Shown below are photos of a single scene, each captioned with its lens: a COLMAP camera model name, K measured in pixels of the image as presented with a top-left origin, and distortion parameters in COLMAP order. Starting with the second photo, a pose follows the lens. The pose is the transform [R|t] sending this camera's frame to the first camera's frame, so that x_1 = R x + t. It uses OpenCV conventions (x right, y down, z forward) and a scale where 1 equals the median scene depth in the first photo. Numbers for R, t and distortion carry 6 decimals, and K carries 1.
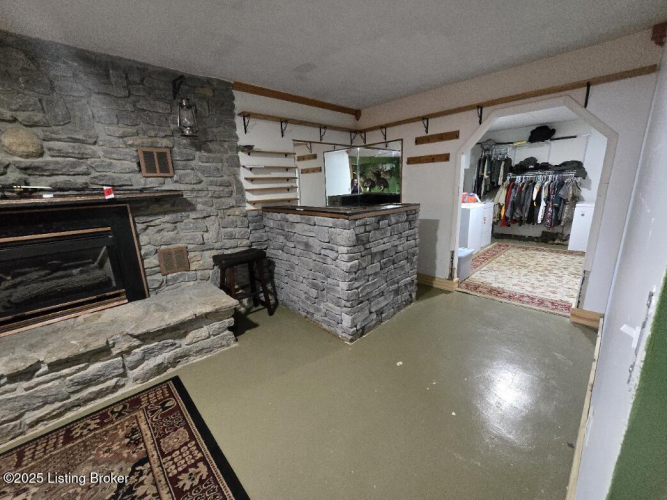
lens RADIAL K [[274.2, 0, 332.6], [0, 274.2, 250.7], [0, 0, 1]] dist [-0.008792, 0.003023]
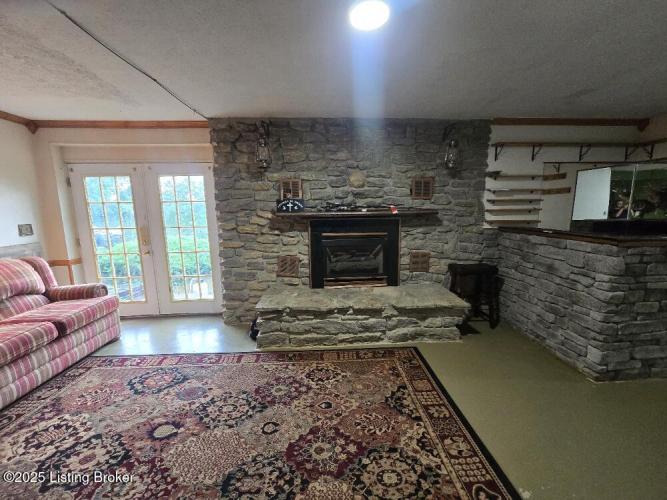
lens RADIAL K [[274.2, 0, 330.8], [0, 274.2, 252.1], [0, 0, 1]] dist [-0.008792, 0.003023]
pose [[0.759634, 0.129477, -0.637331, -0.075102], [-0.167664, 0.985844, 0.000441, 0.057759], [0.628367, 0.106522, 0.770590, -0.271136]]
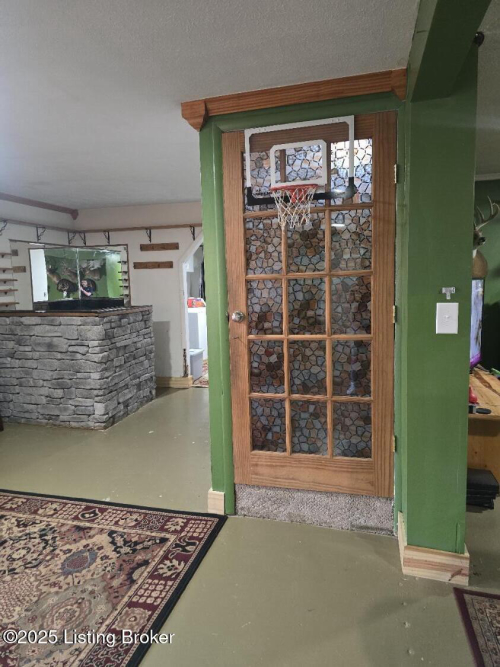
lens RADIAL K [[450.3, 0, 247.4], [0, 450.3, 333.2], [0, 0, 1]] dist [0.045459, -0.013336]
pose [[0.852498, -0.046544, 0.520654, -0.346031], [0.116899, 0.987778, -0.103103, 0.194681], [-0.509491, 0.148759, 0.847519, -0.819370]]
